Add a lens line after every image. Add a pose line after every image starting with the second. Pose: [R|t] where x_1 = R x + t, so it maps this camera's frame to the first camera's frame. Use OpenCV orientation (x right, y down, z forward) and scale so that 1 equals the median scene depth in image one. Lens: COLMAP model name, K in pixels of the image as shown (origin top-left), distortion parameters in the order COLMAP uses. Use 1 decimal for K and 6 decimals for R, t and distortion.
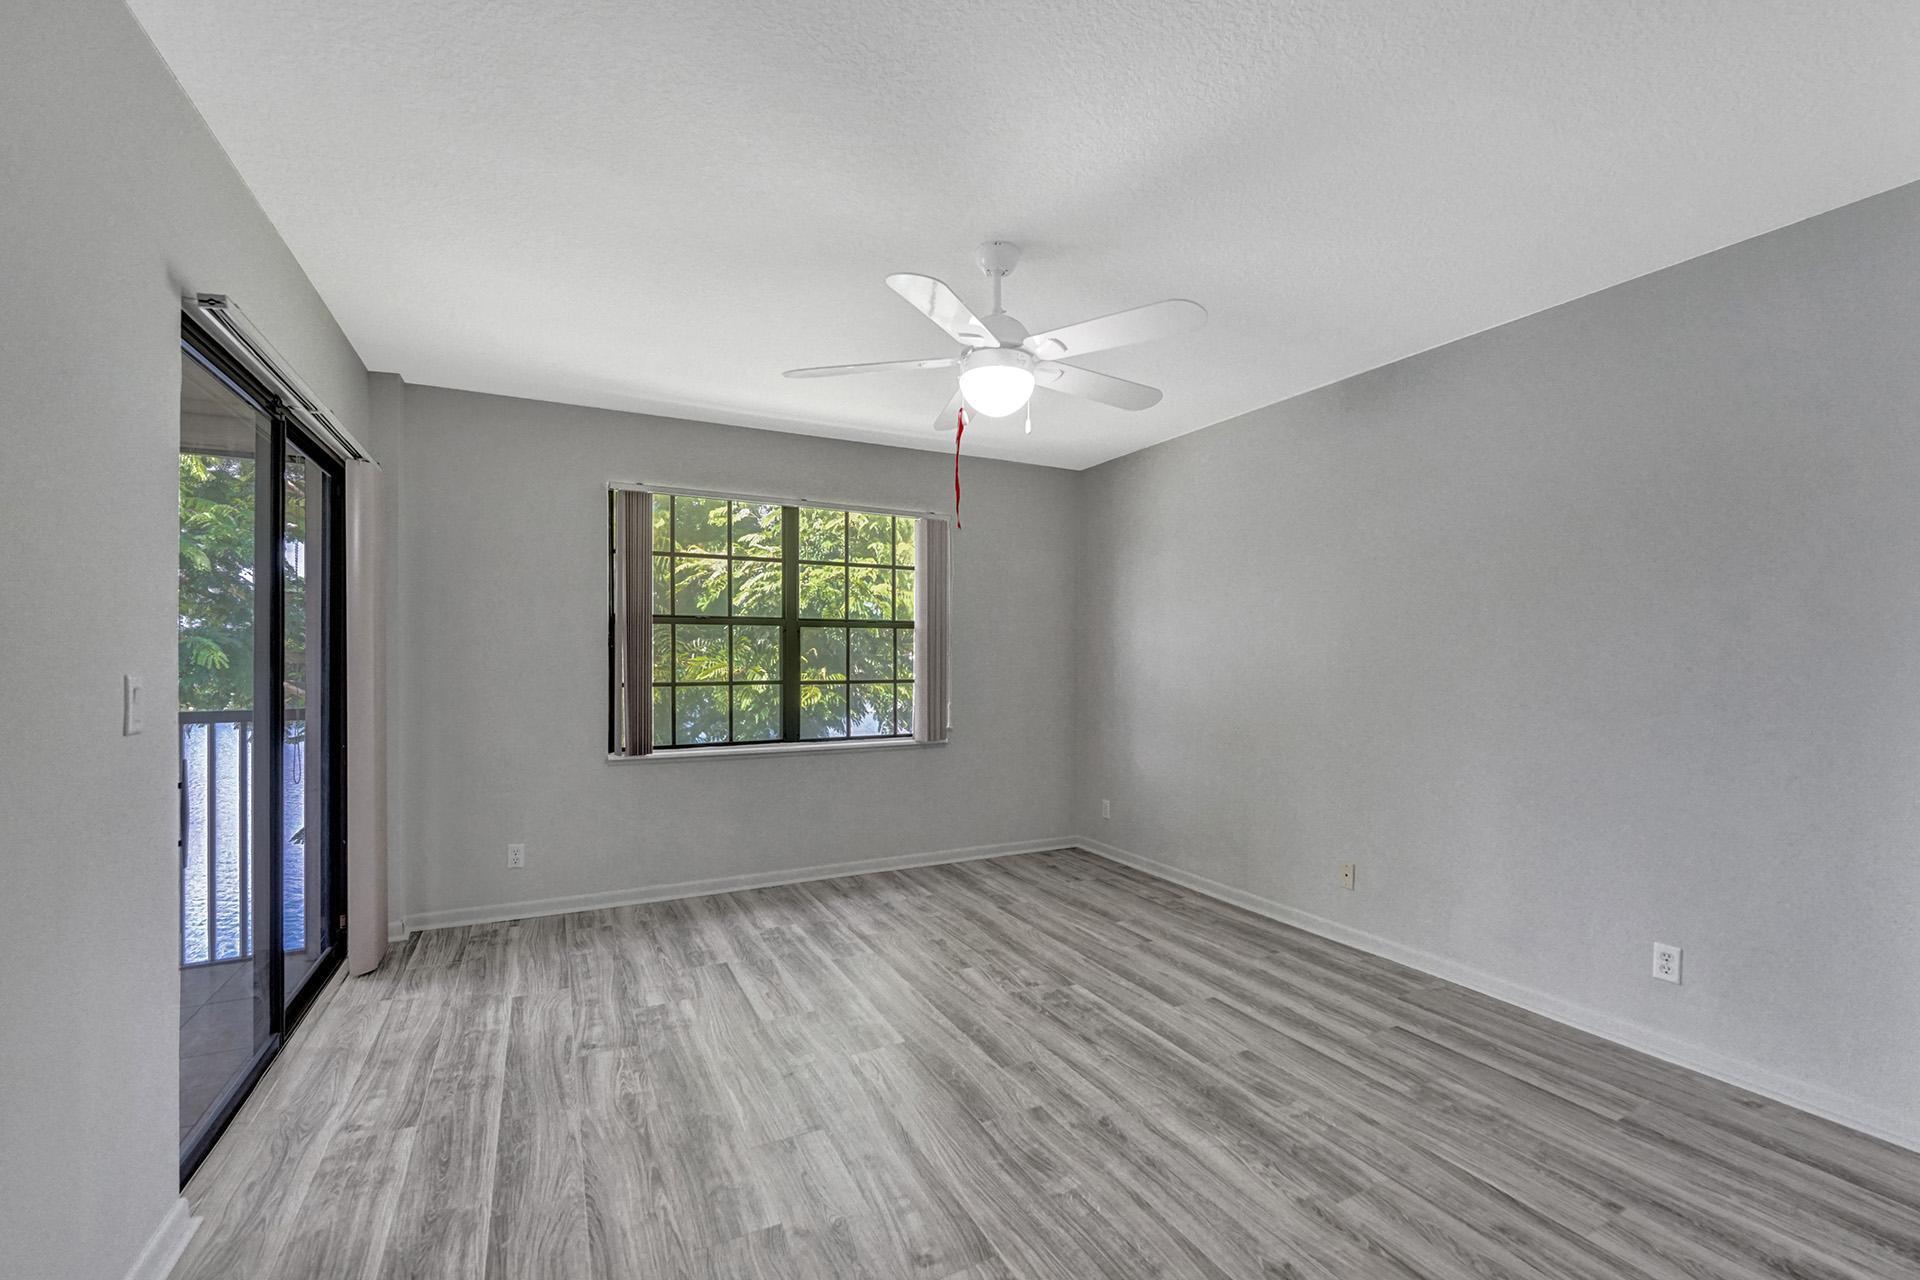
lens RADIAL K [[799.6, 0, 959.5], [0, 799.6, 648.5], [0, 0, 1]] dist [-0.008494, 0.002561]
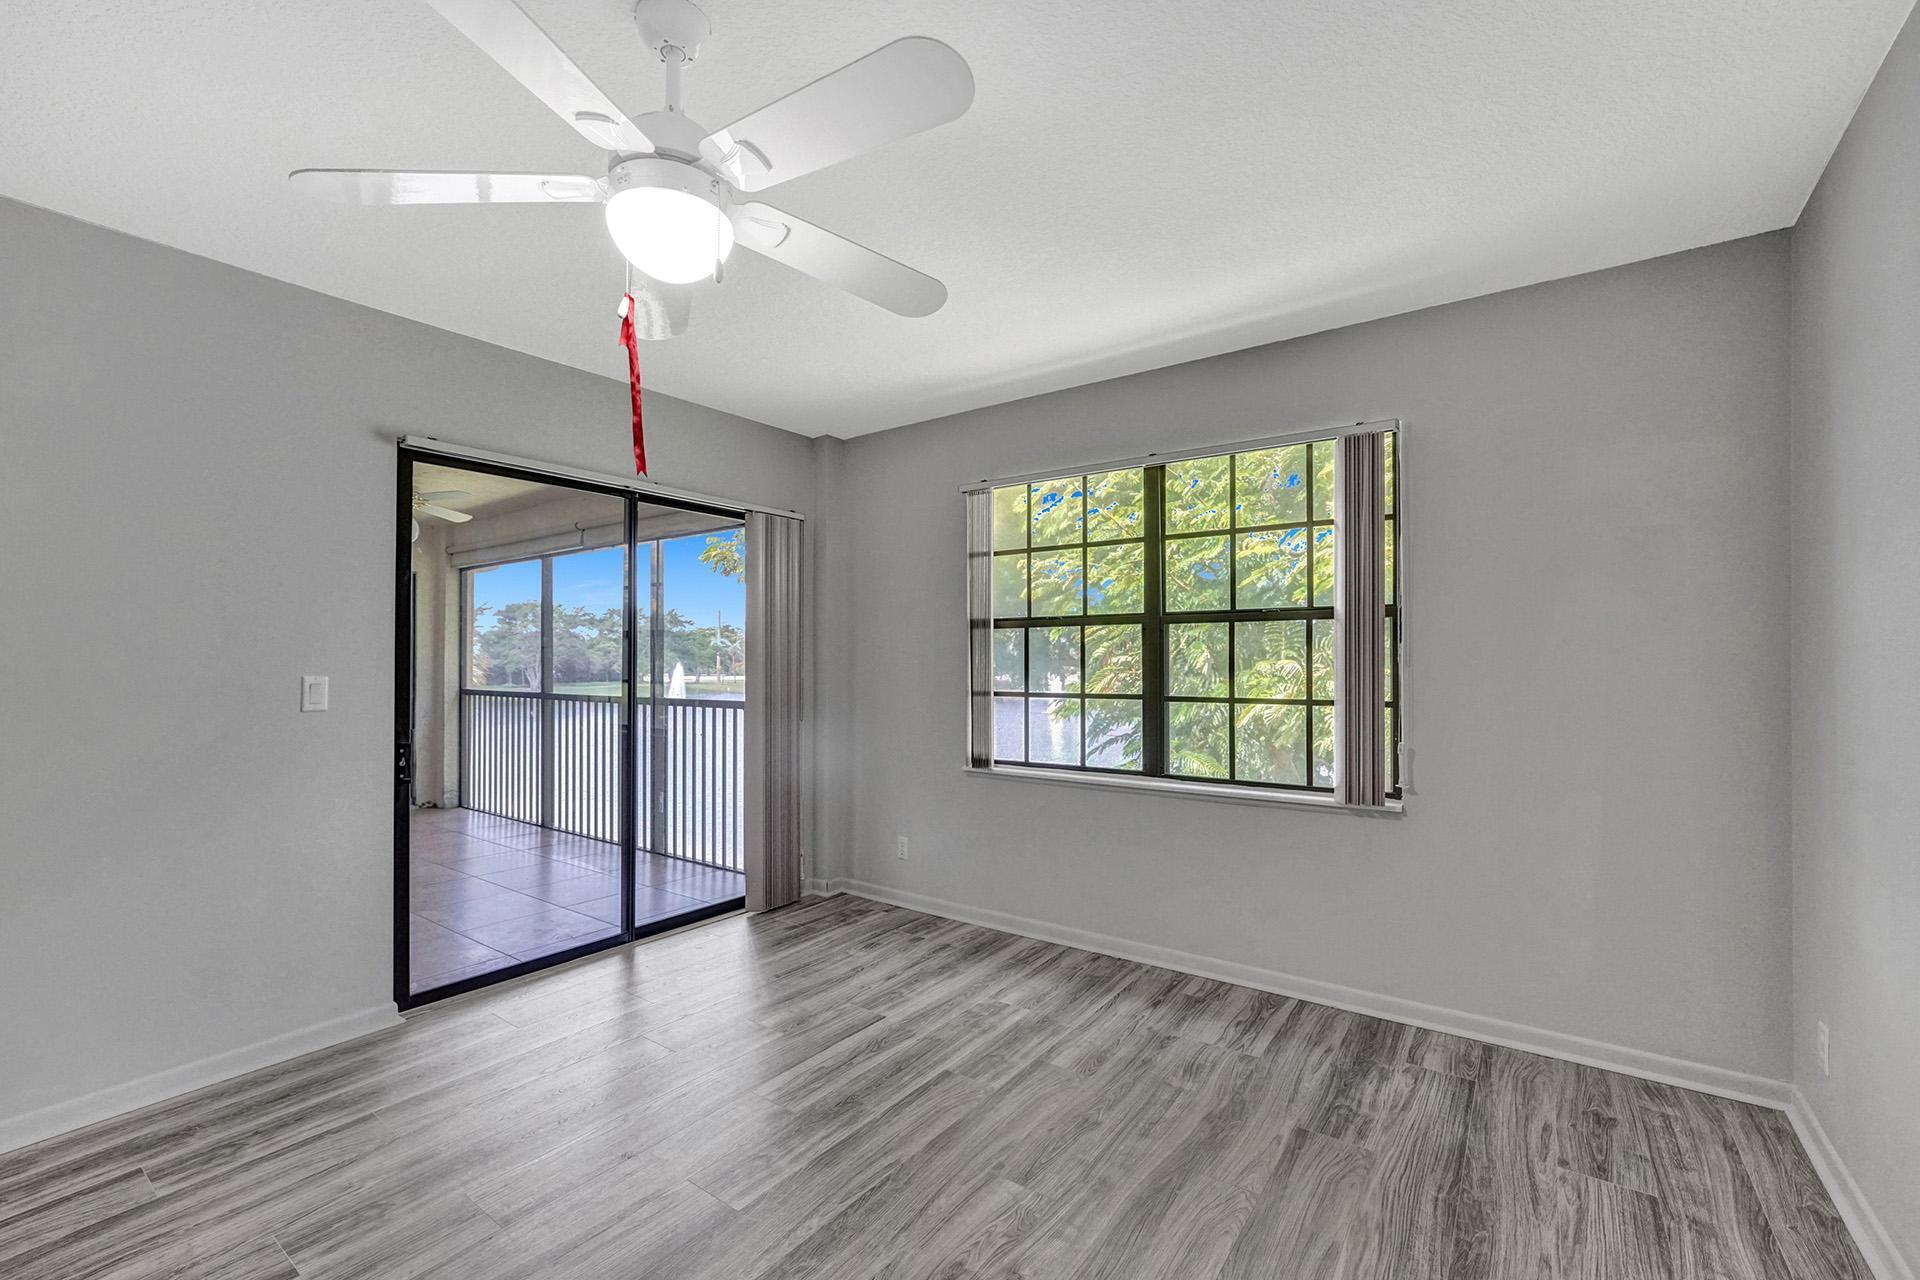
lens RADIAL K [[799.6, 0, 972.4], [0, 799.6, 646.2], [0, 0, 1]] dist [-0.008494, 0.002561]
pose [[0.459558, -0.016498, -0.887994, 0.645623], [0.011696, 0.999853, -0.012524, 0.003193], [0.888071, -0.004630, 0.459684, 0.839032]]
